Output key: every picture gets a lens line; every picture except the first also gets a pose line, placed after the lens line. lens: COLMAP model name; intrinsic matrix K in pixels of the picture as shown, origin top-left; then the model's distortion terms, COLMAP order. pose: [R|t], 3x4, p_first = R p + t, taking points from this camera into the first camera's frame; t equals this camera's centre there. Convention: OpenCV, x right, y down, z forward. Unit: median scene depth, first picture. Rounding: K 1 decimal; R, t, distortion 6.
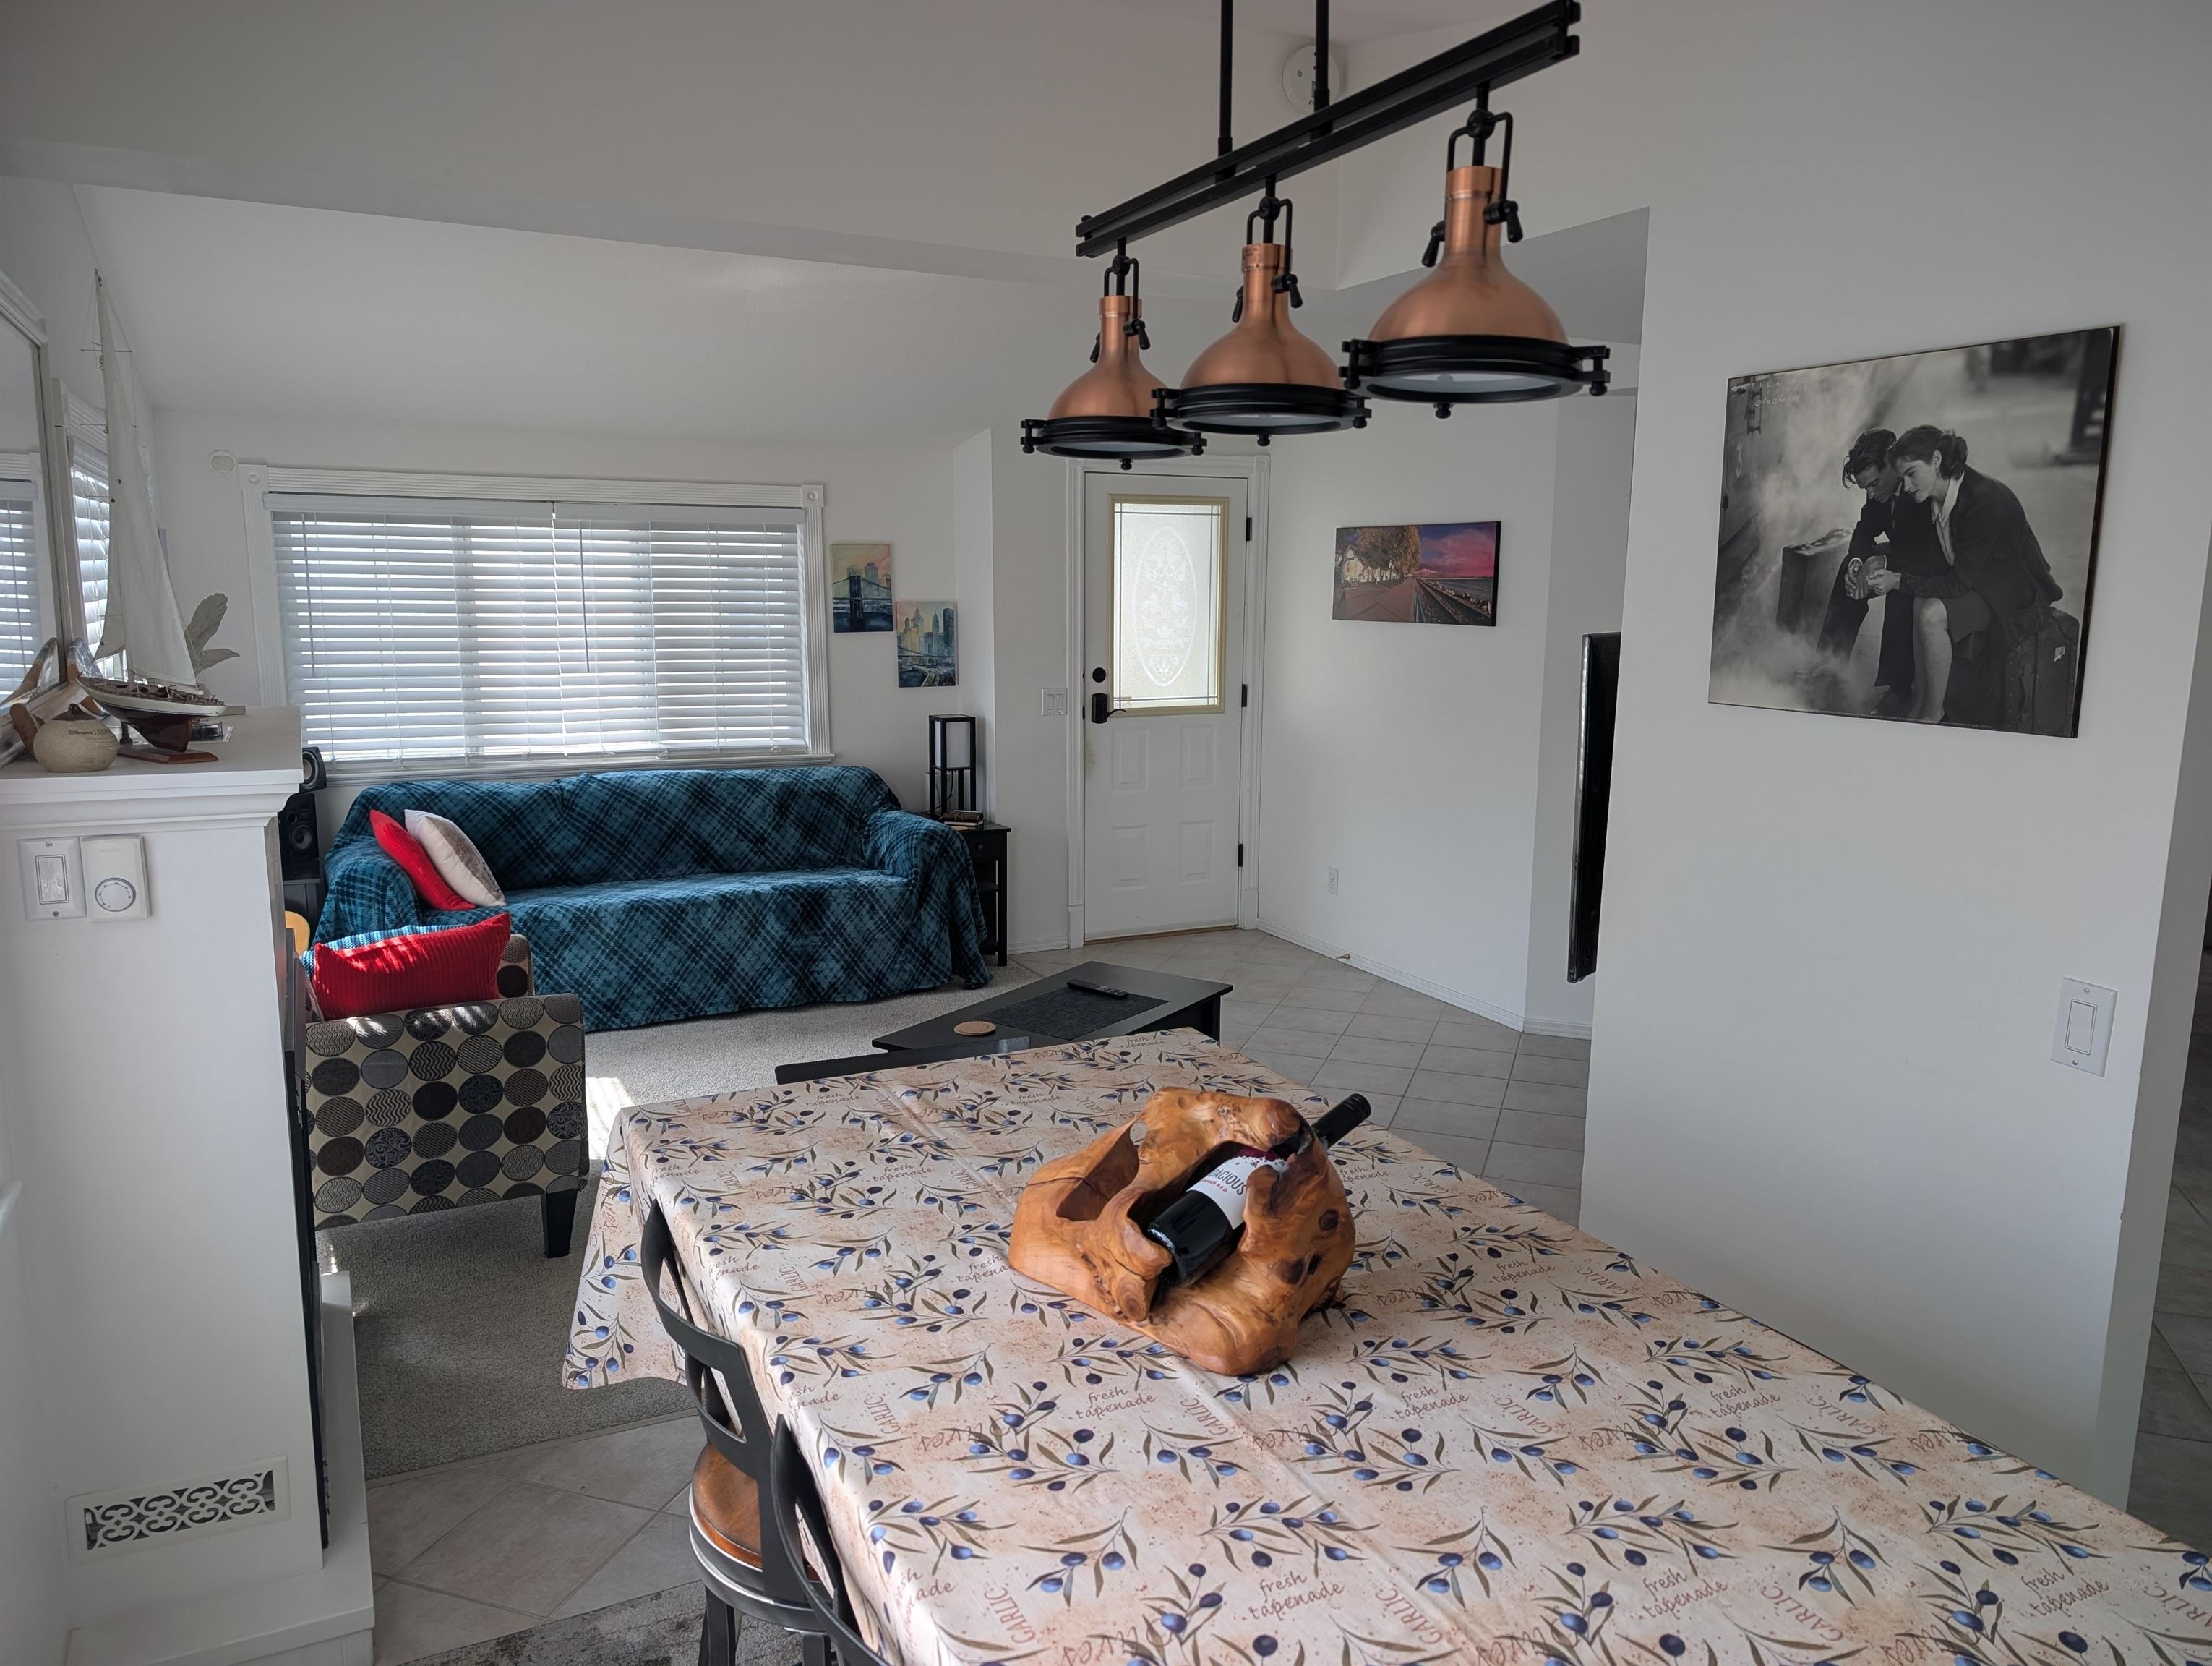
lens RADIAL K [[1588.5, 0, 1124.5], [0, 1588.5, 852.0], [0, 0, 1]] dist [0.027656, -0.023400]
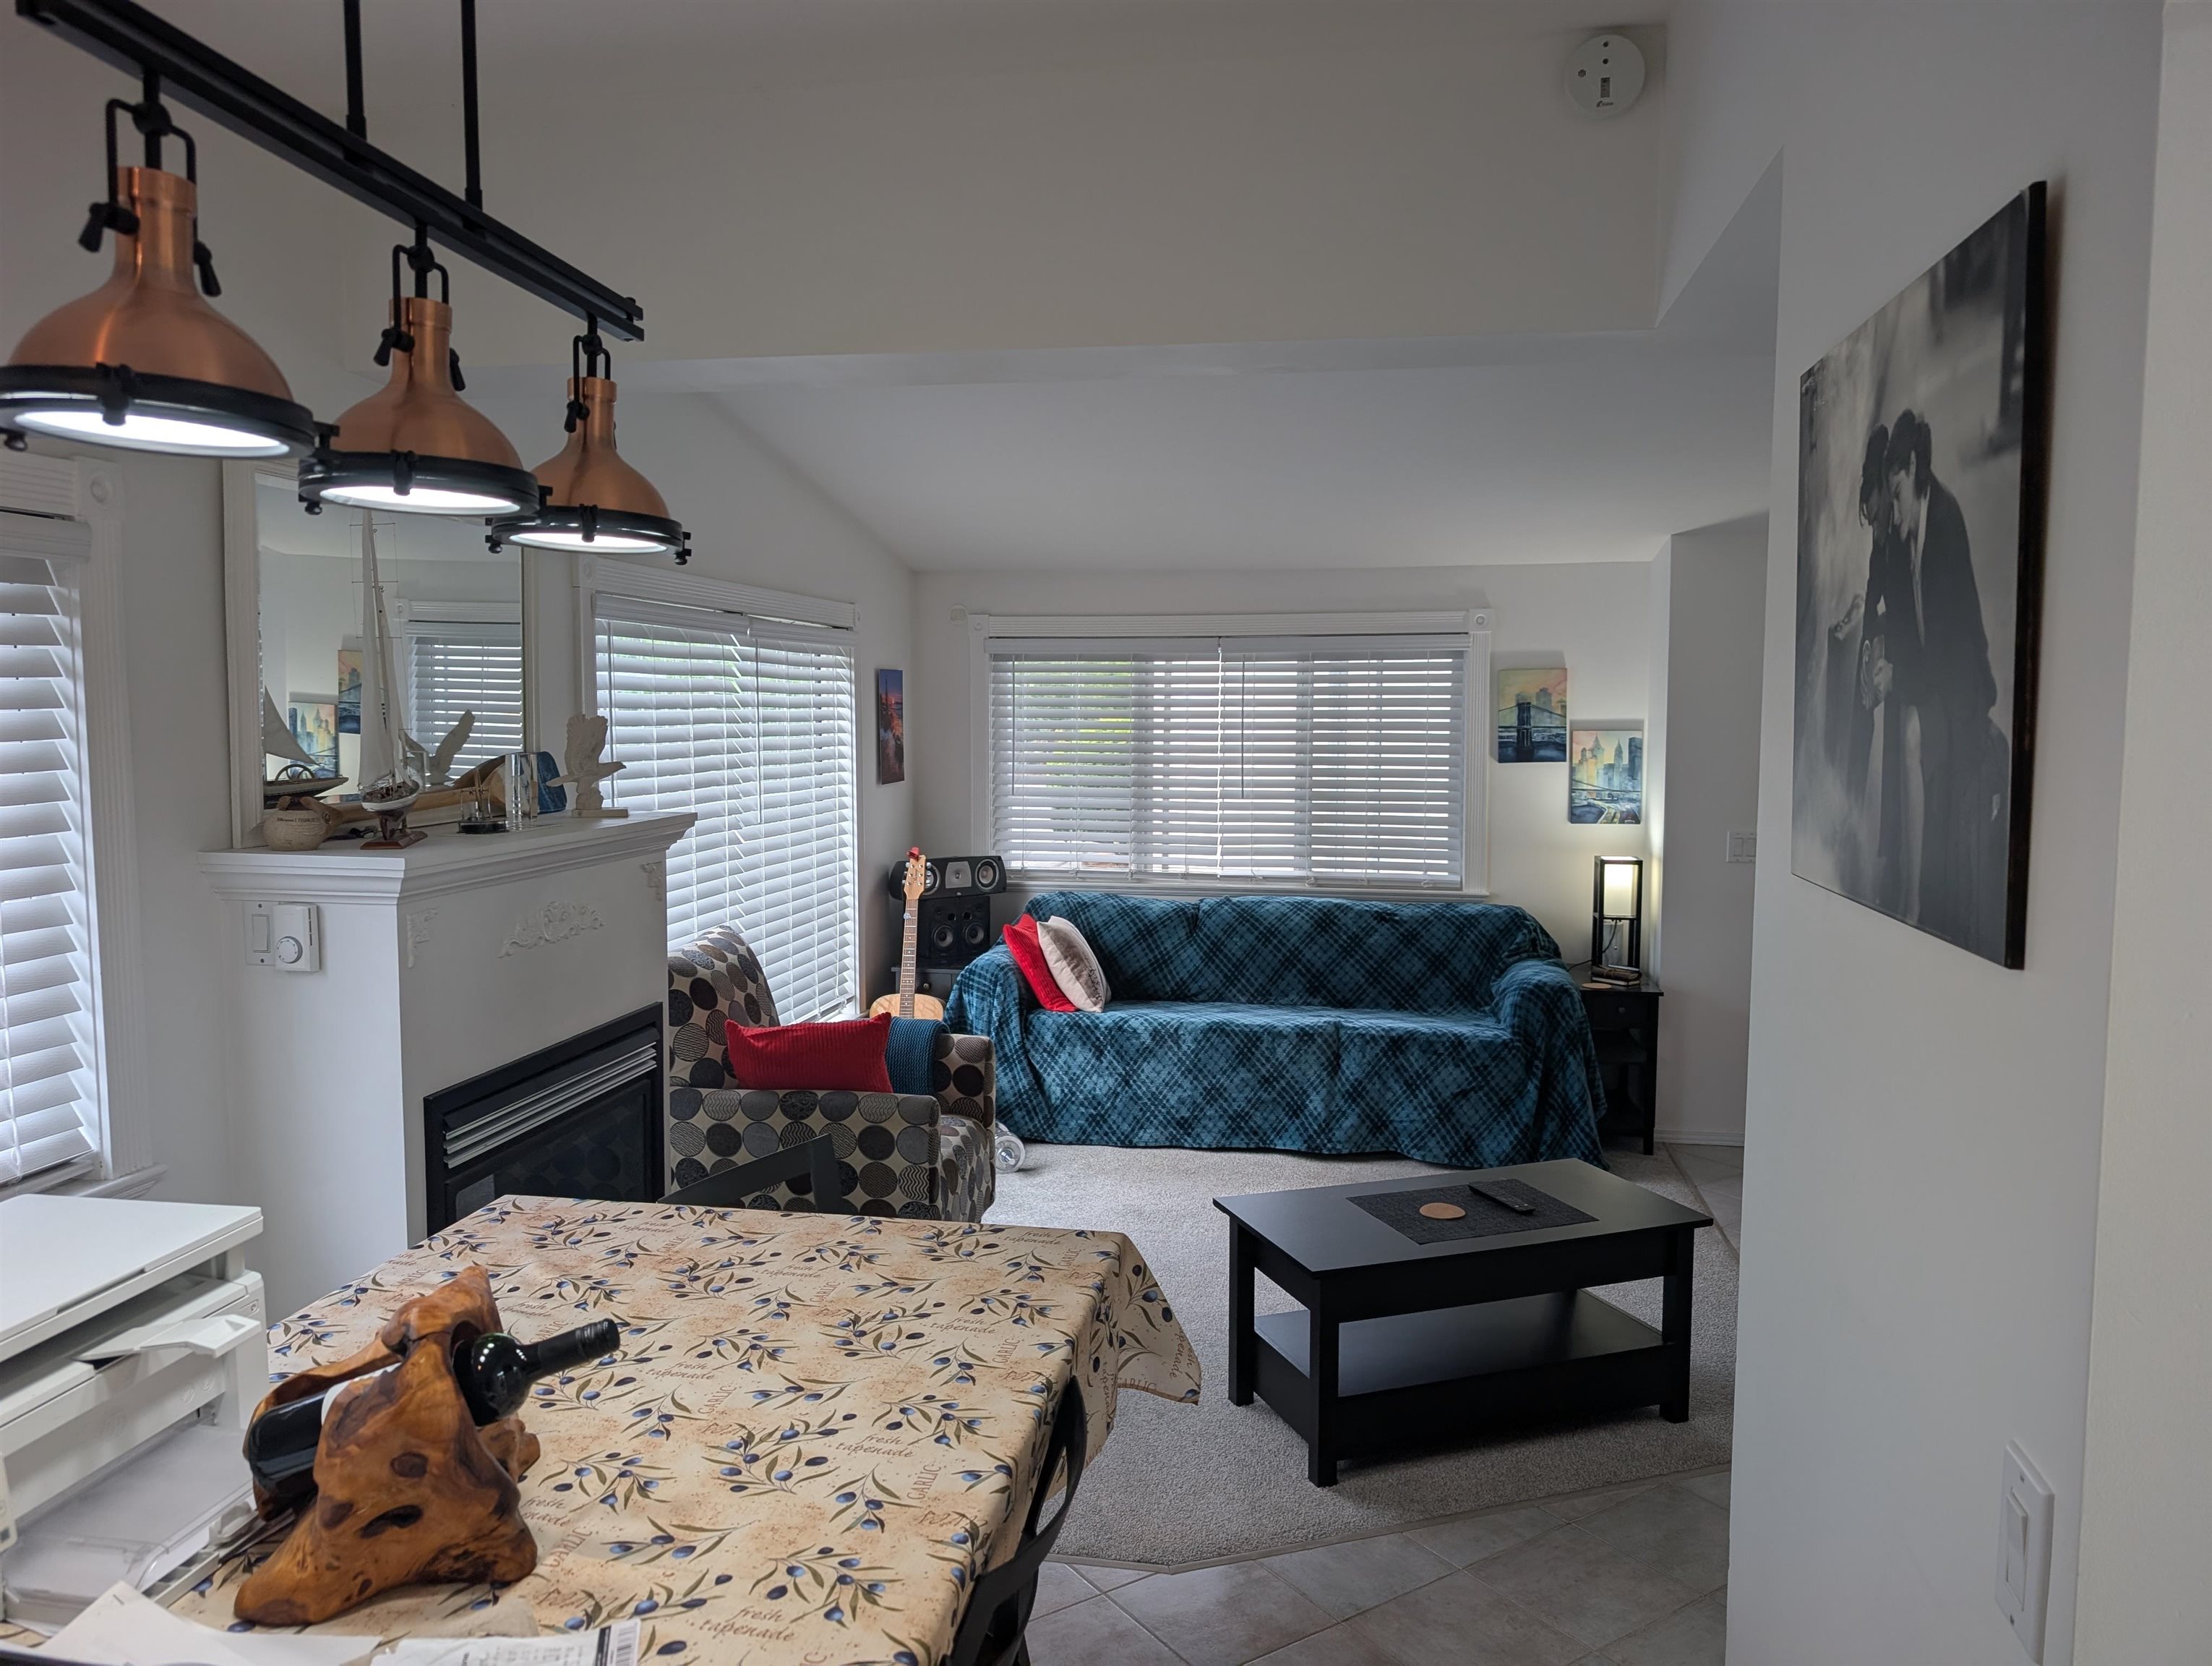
lens RADIAL K [[1588.5, 0, 1110.7], [0, 1588.5, 823.9], [0, 0, 1]] dist [0.027656, -0.023400]
pose [[0.781483, 0.037721, -0.622785, 0.256891], [-0.100089, 0.992823, -0.065460, -0.021402], [0.615846, 0.113490, 0.779650, 0.158131]]
